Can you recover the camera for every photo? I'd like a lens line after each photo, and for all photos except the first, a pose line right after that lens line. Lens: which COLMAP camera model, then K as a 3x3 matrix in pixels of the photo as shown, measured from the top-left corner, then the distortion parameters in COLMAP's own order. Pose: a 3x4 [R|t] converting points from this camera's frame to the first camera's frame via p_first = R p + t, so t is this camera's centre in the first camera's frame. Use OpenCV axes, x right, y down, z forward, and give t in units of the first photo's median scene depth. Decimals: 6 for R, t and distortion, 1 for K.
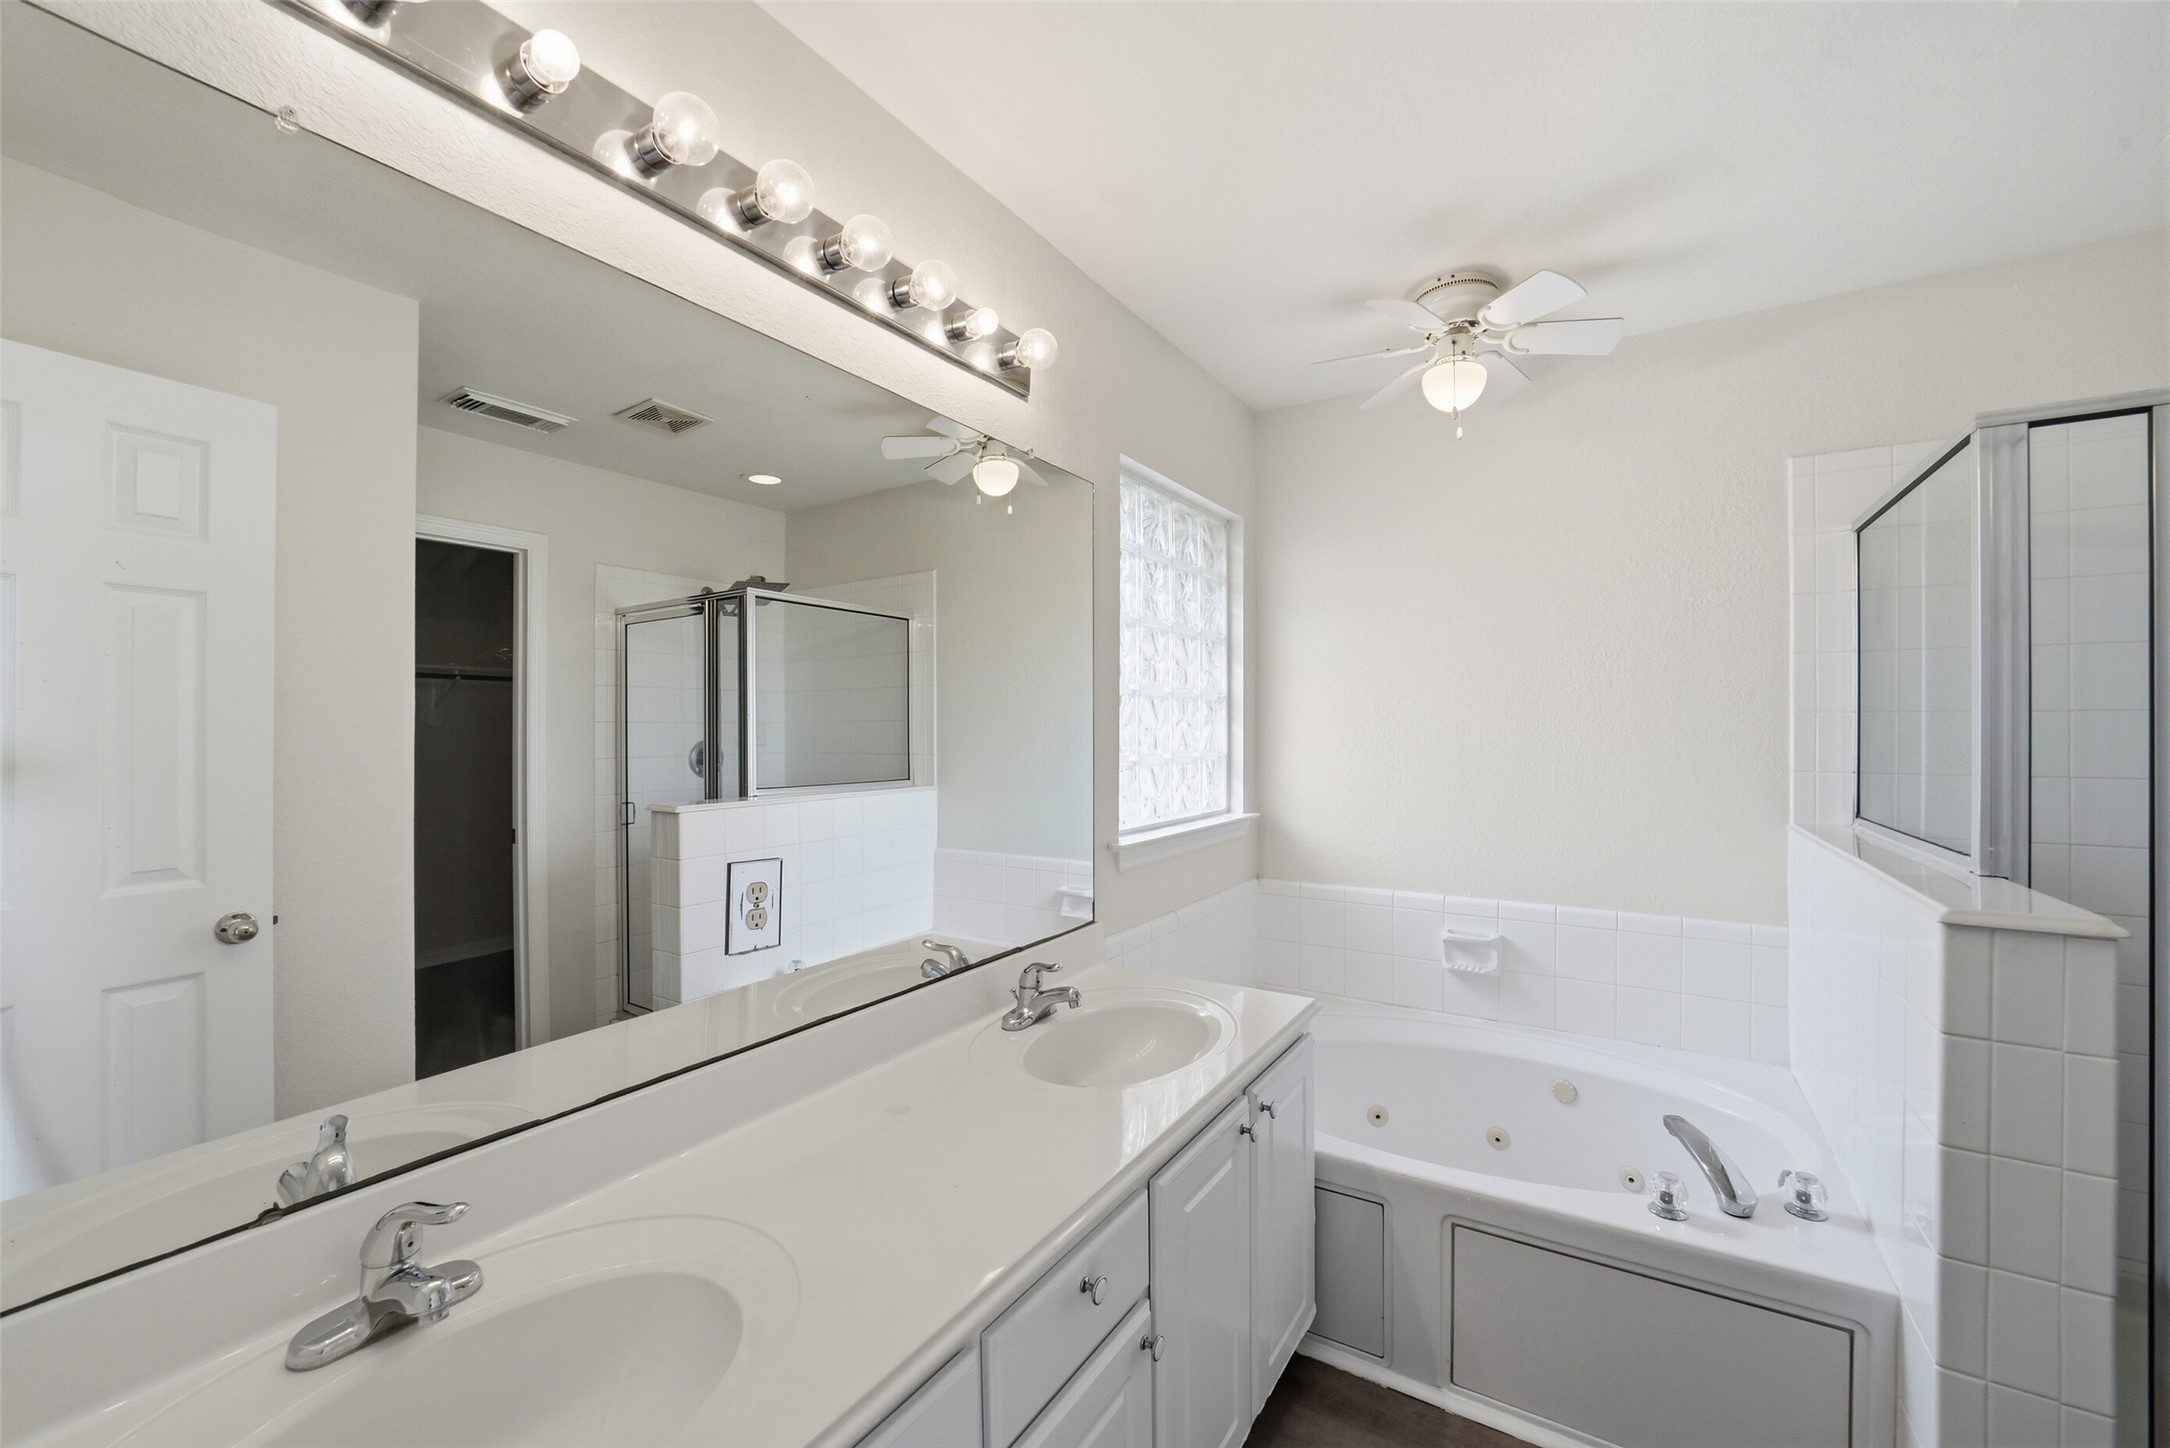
lens RADIAL K [[864.9, 0, 1085.0], [0, 864.9, 724.0], [0, 0, 1]] dist [-0.023896, 0.000326]
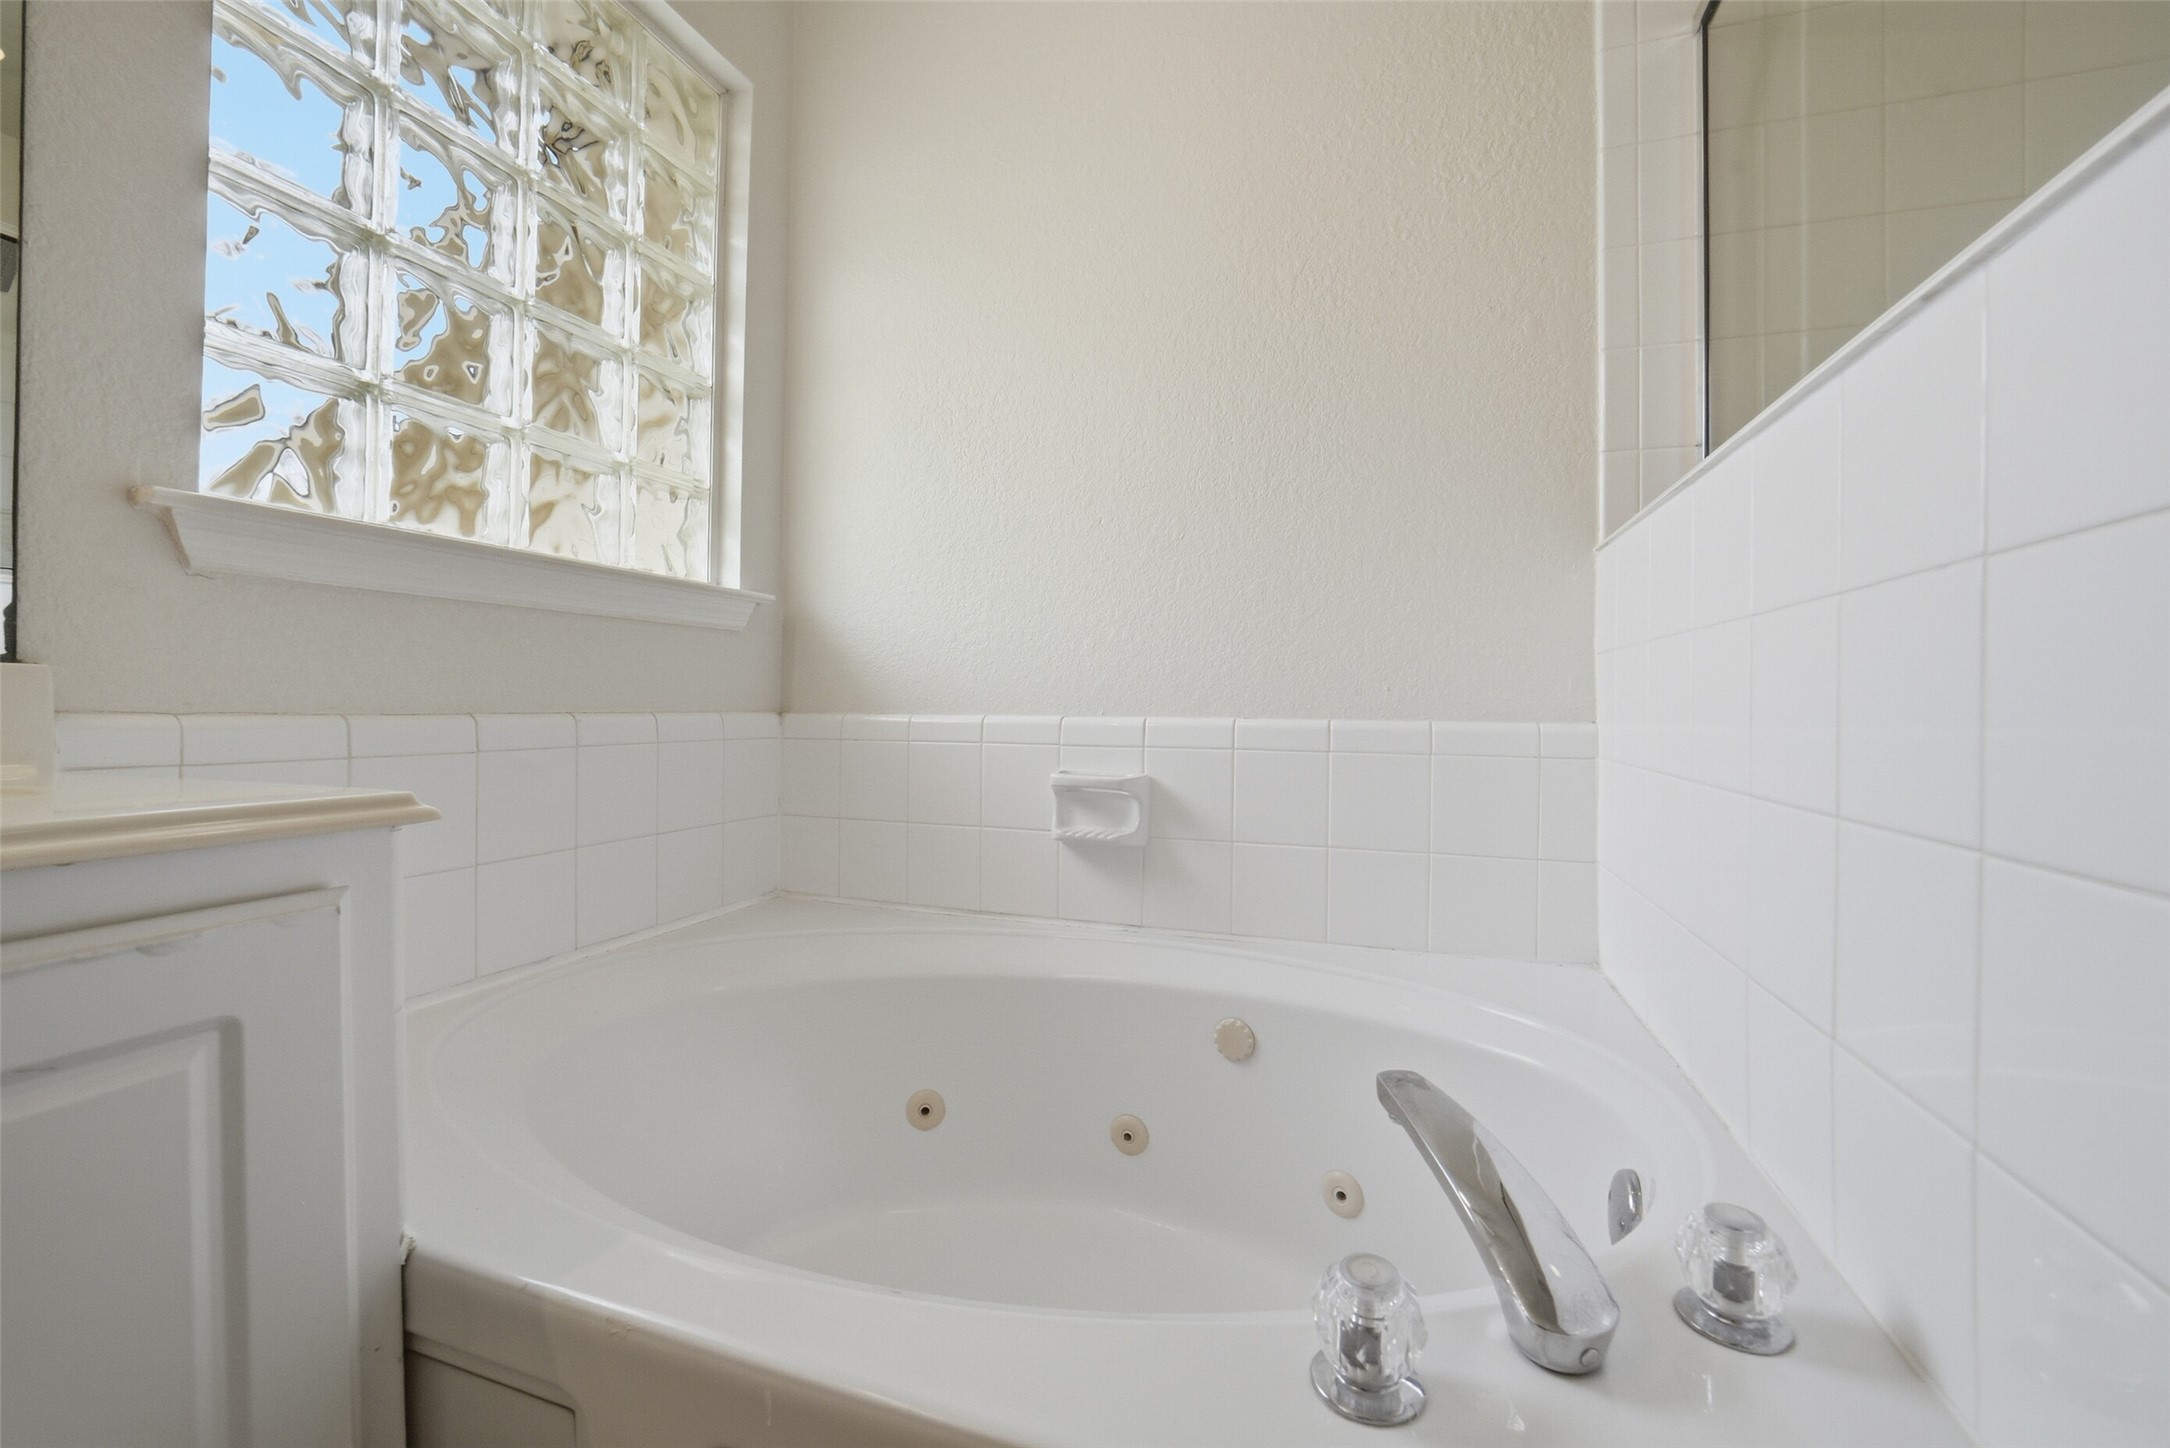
lens RADIAL K [[852.8, 0, 1096.5], [0, 852.8, 717.4], [0, 0, 1]] dist [-0.040535, 0.009409]
pose [[0.975815, 0.007137, 0.218481, 0.332689], [-0.007239, 0.999974, -0.000336, 0.211295], [-0.218477, -0.001254, 0.975841, 0.461694]]
